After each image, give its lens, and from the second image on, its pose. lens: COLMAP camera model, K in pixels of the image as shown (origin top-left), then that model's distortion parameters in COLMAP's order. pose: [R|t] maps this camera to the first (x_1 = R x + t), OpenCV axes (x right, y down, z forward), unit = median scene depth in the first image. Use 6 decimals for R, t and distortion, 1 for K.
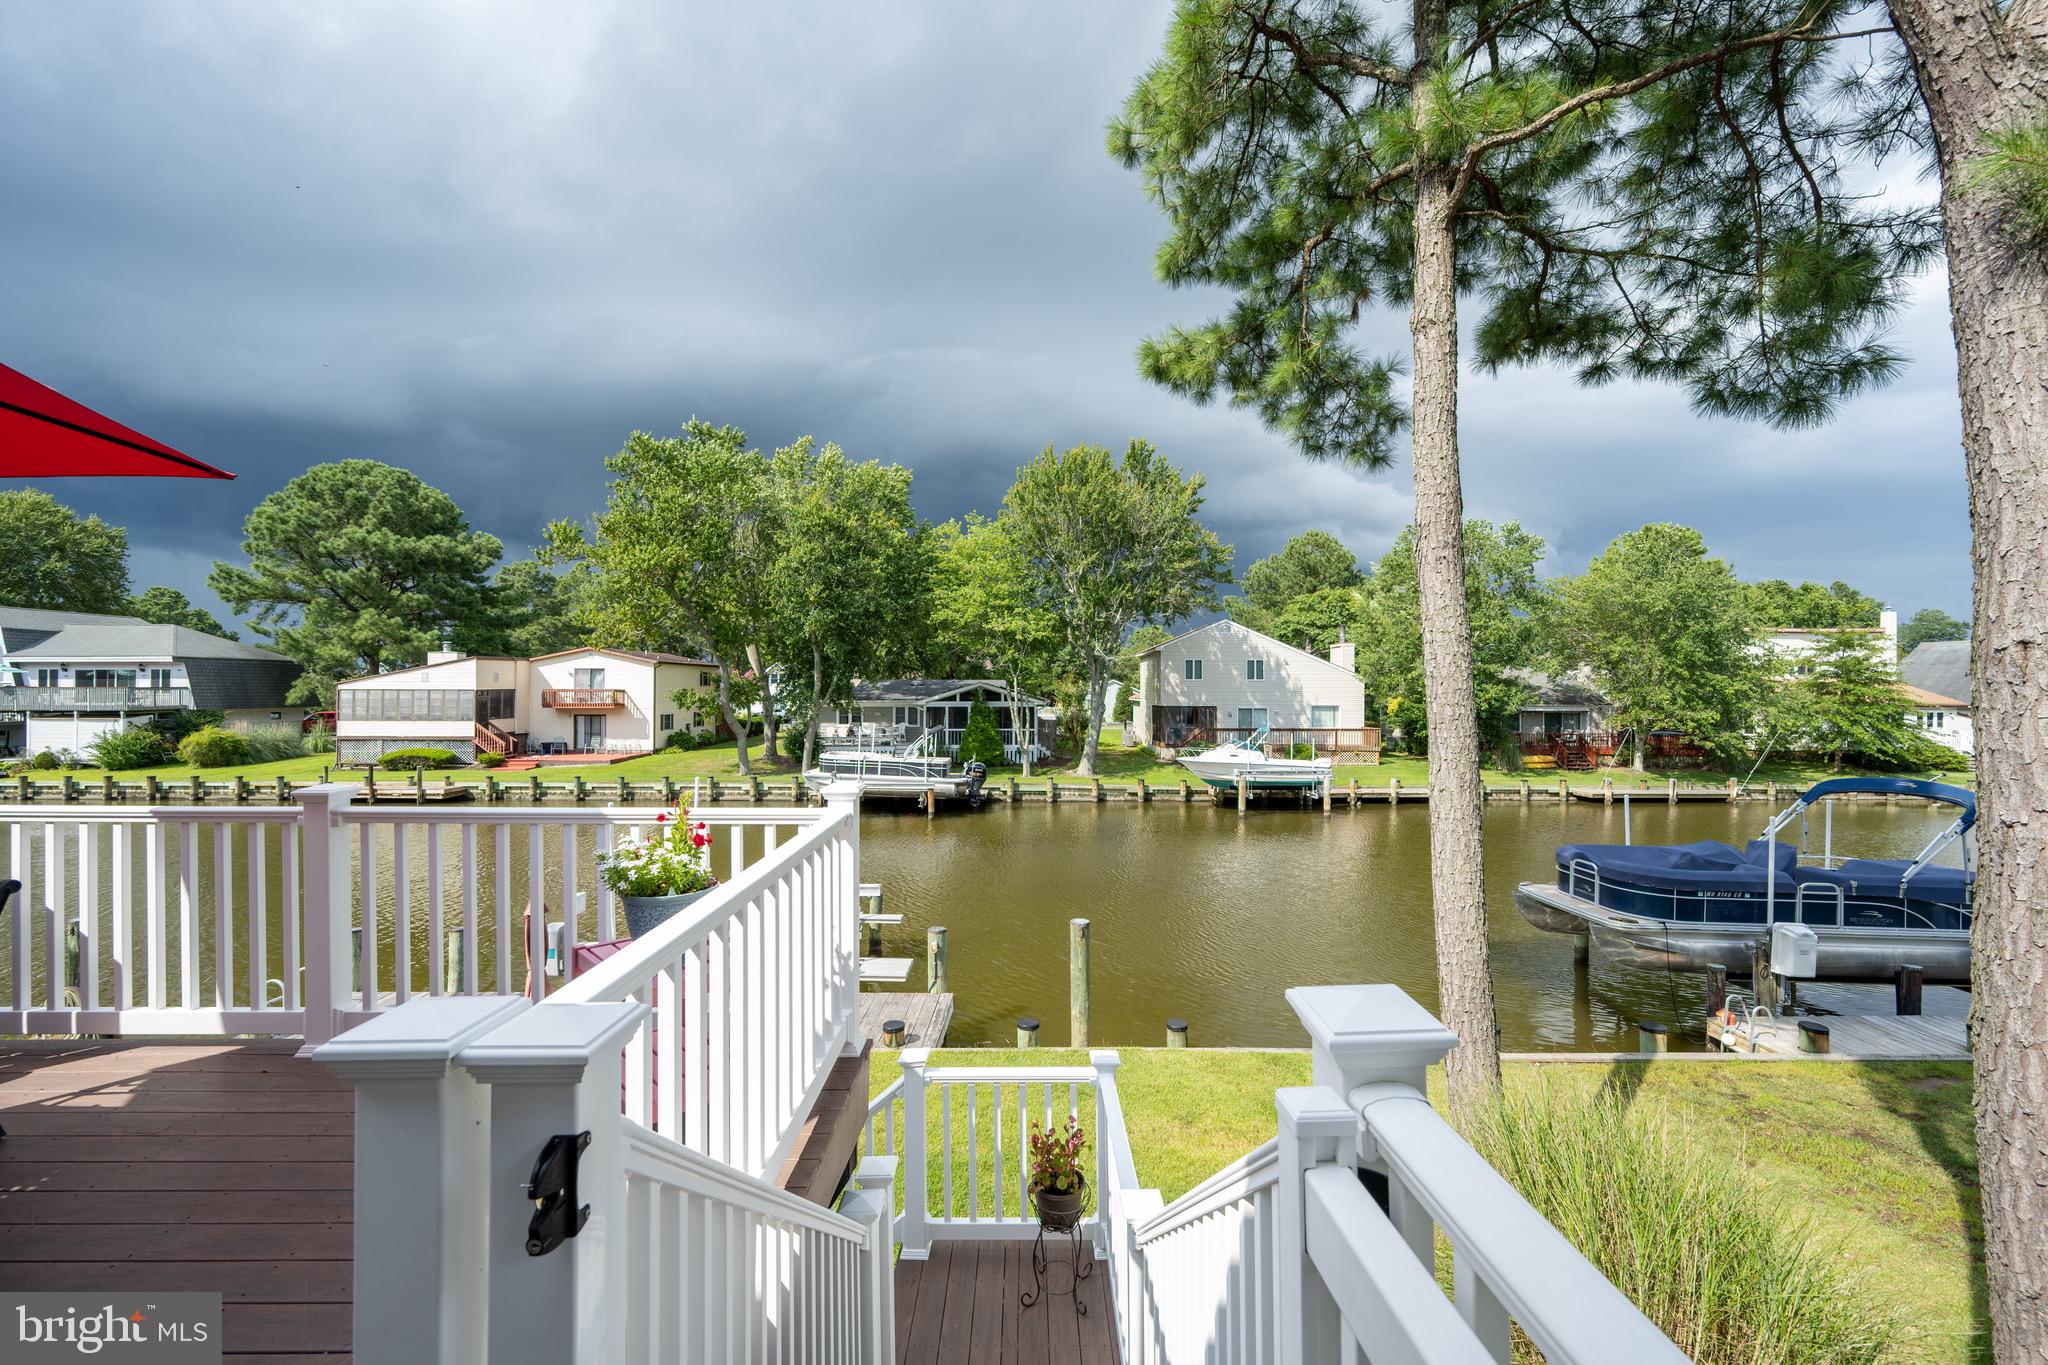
lens RADIAL K [[824.7, 0, 1024.0], [0, 824.7, 682.5], [0, 0, 1]] dist [-0.001363, 0.000112]
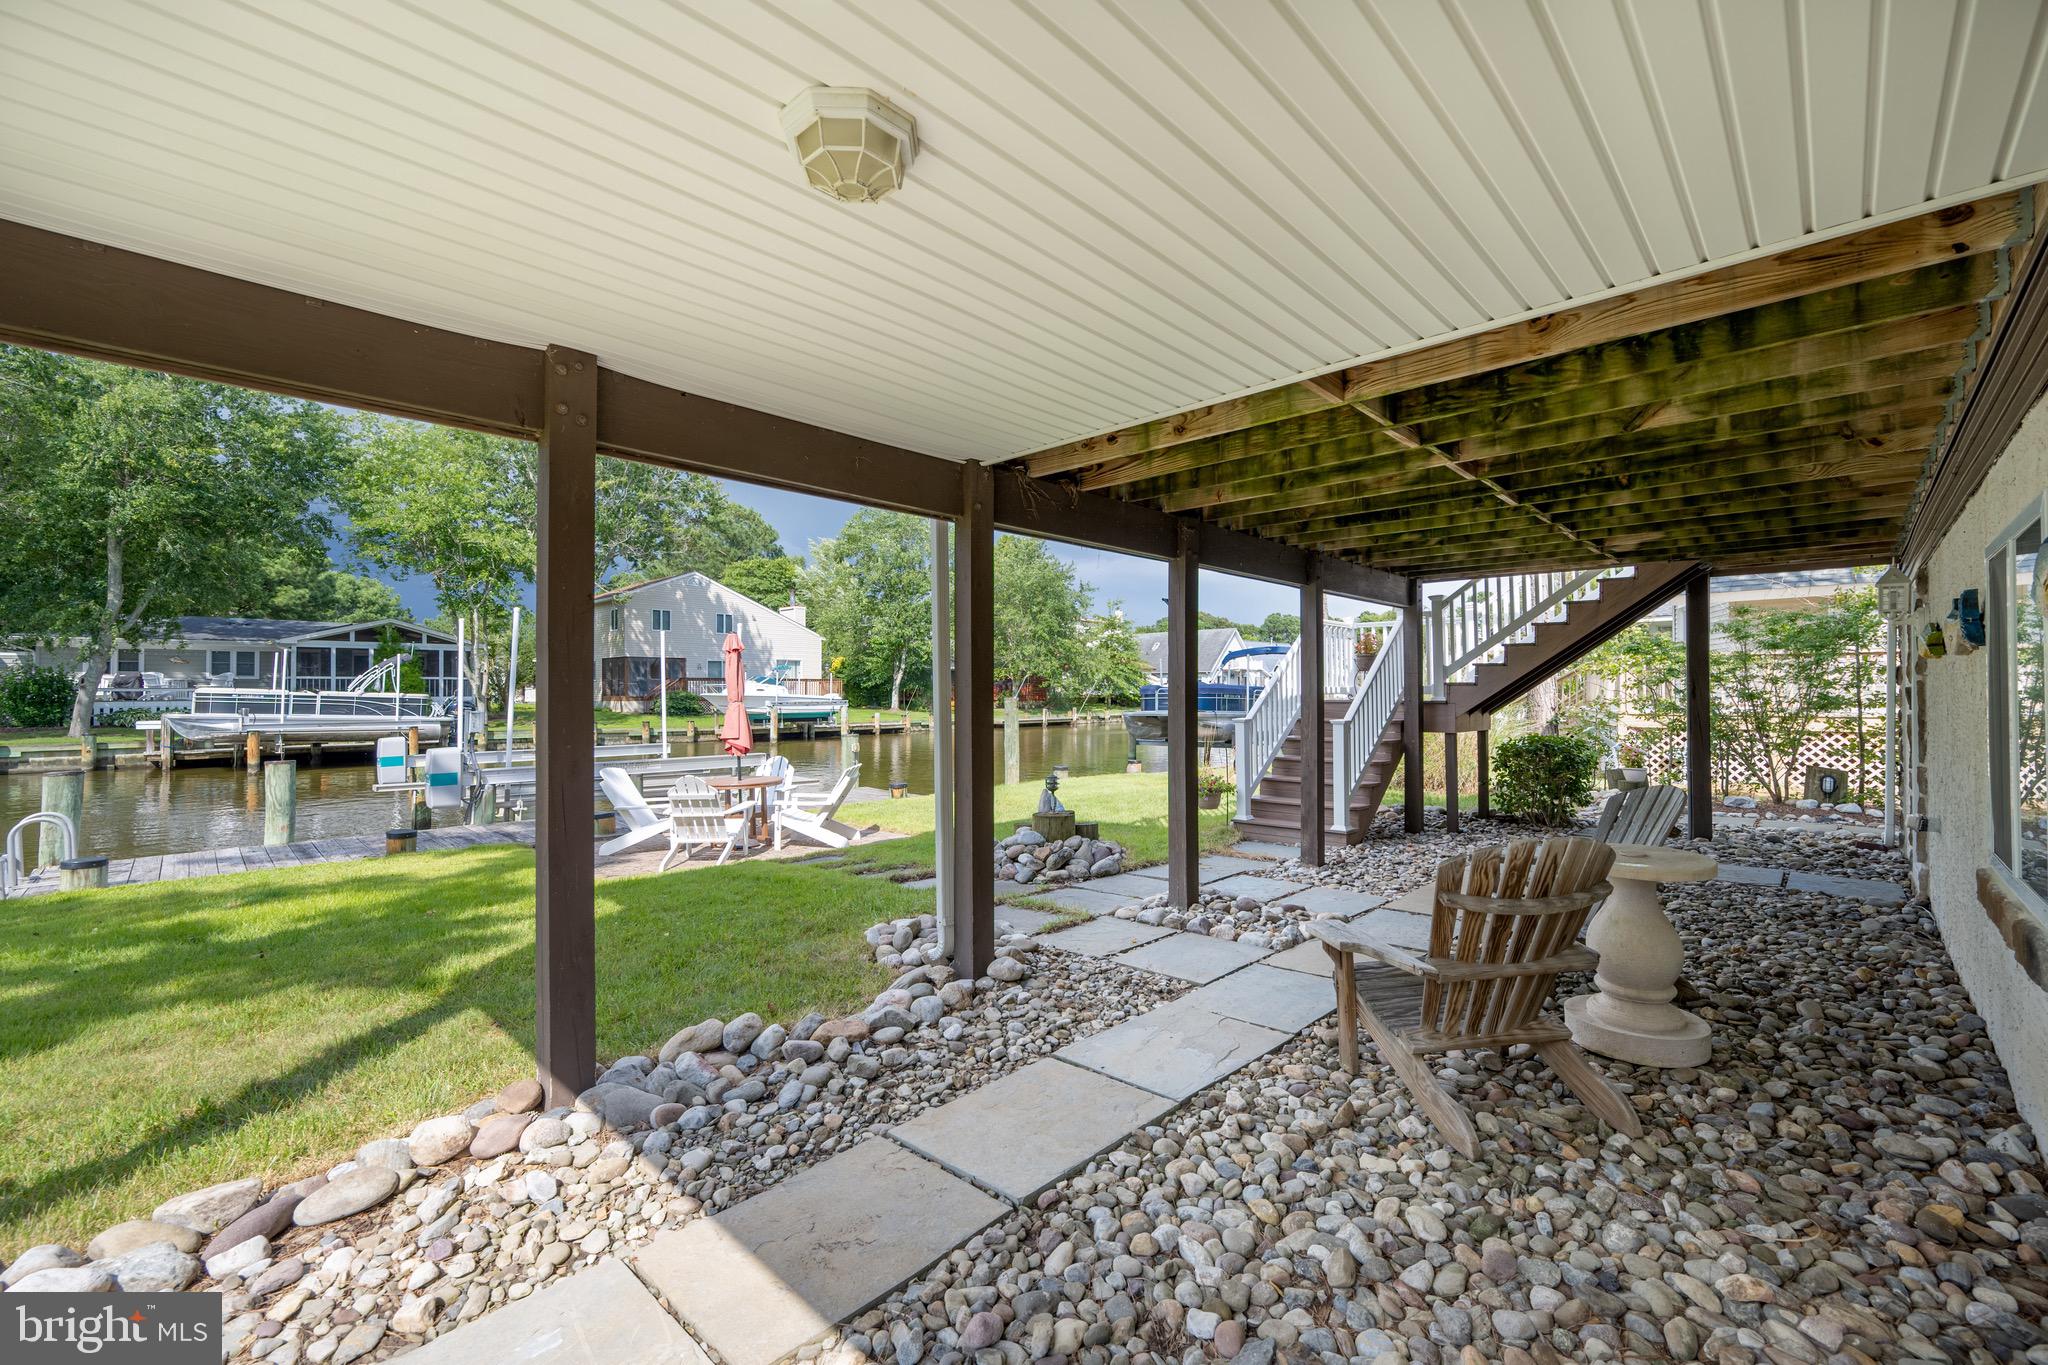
lens RADIAL K [[882.0, 0, 1075.7], [0, 882.0, 685.5], [0, 0, 1]] dist [0.000583, 0.000323]
pose [[0.660516, 0.008446, 0.750765, -0.245816], [-0.001406, 0.999949, -0.010012, 0.070130], [-0.750811, 0.005557, 0.660494, -0.043936]]
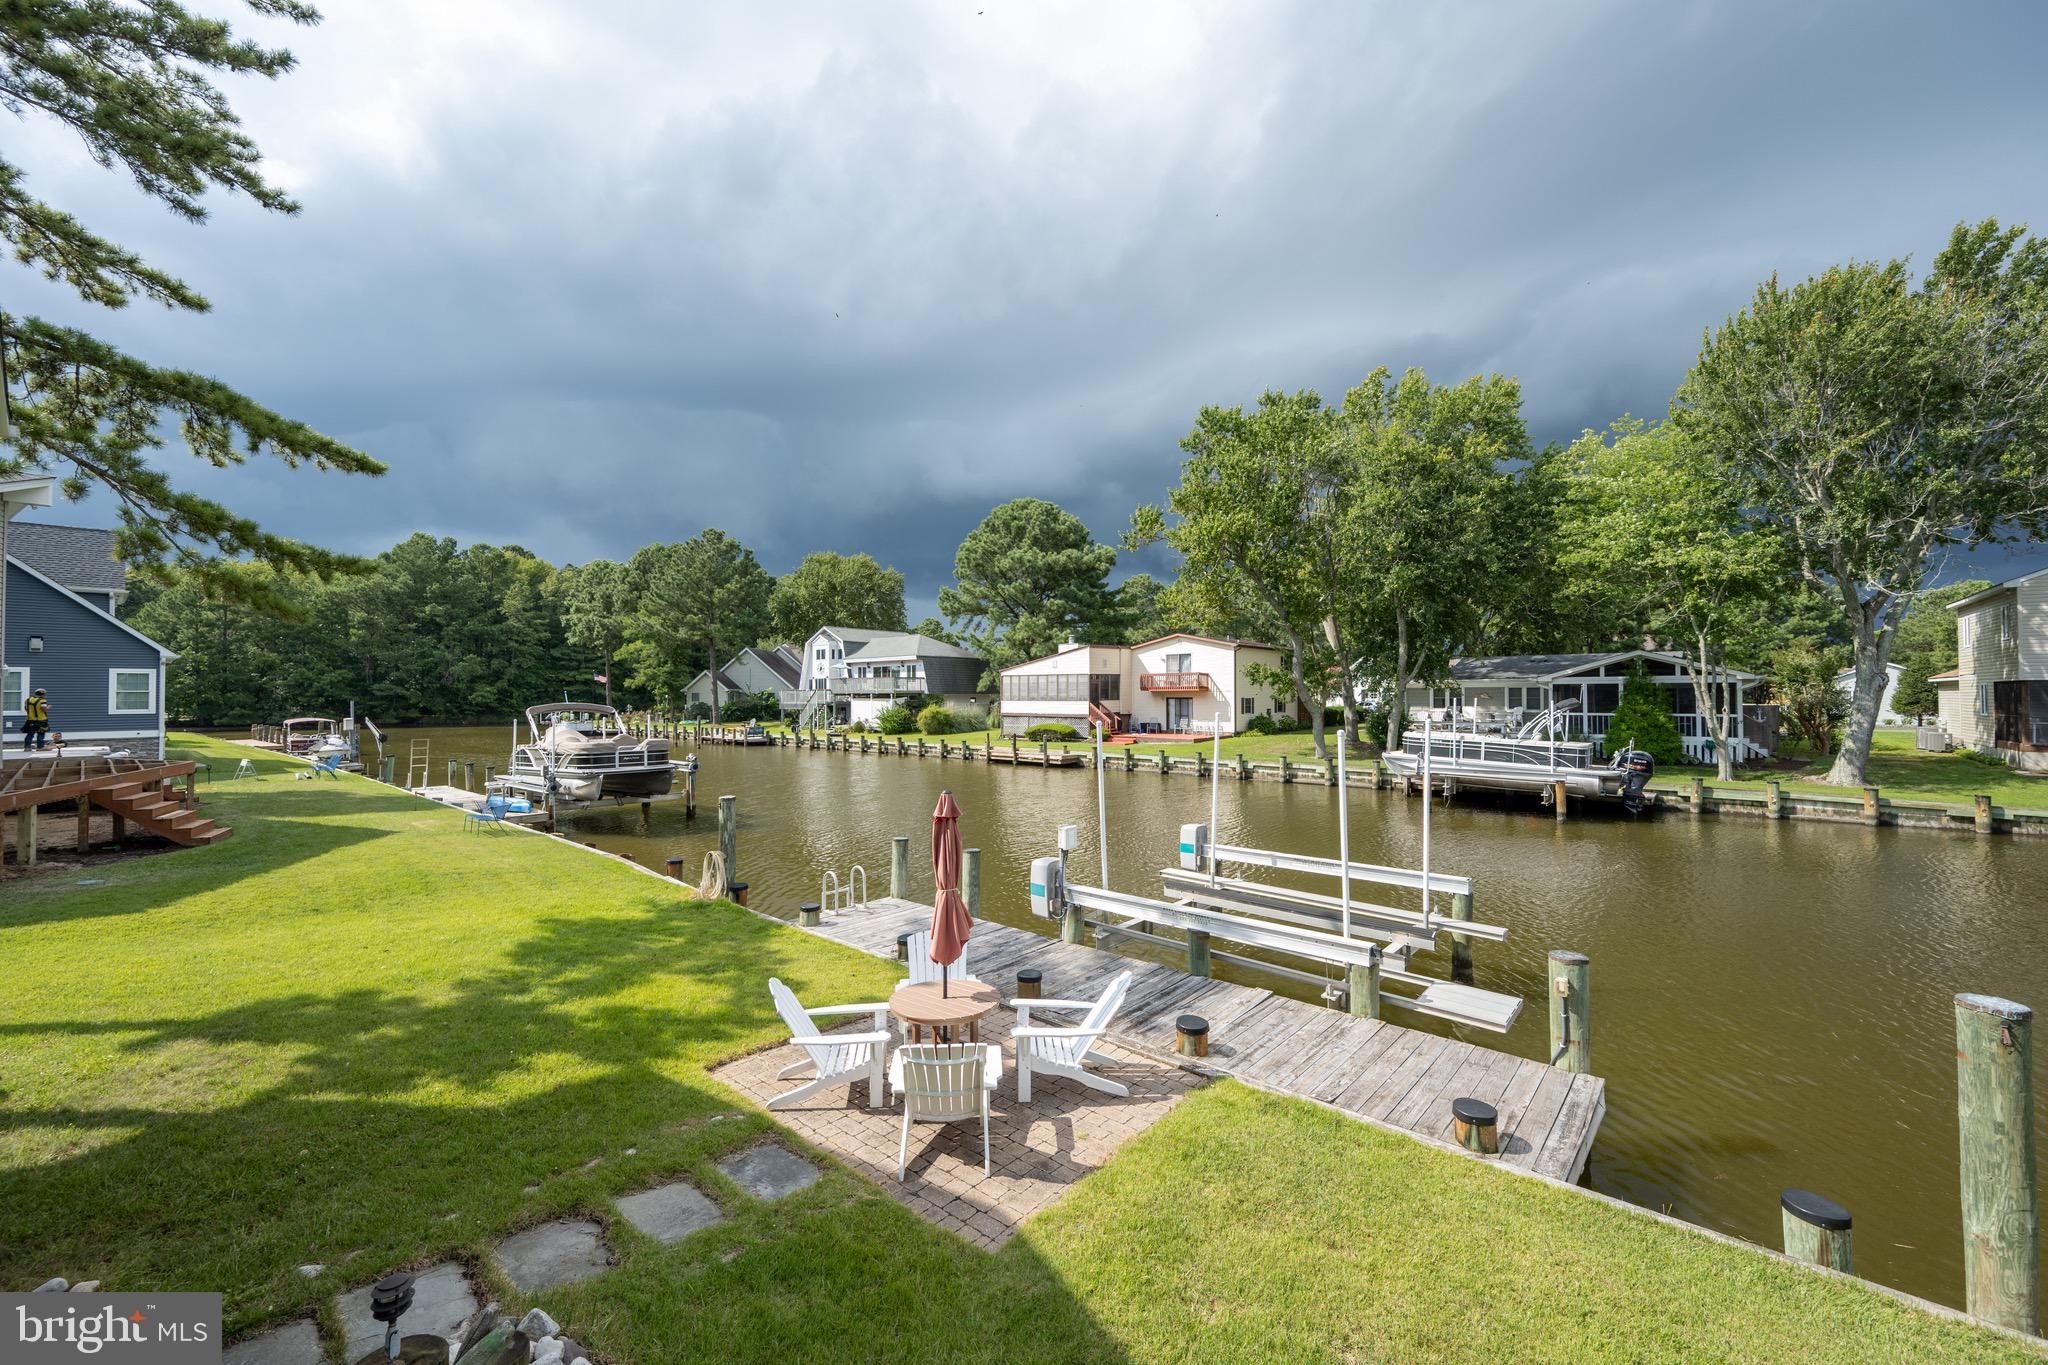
lens RADIAL K [[800.2, 0, 1032.6], [0, 800.2, 676.6], [0, 0, 1]] dist [0.000609, -0.000297]
pose [[0.766665, -0.012460, -0.641927, -0.009185], [0.002007, 0.999853, -0.017009, 0.033186], [0.642045, 0.011752, 0.766577, 0.097567]]
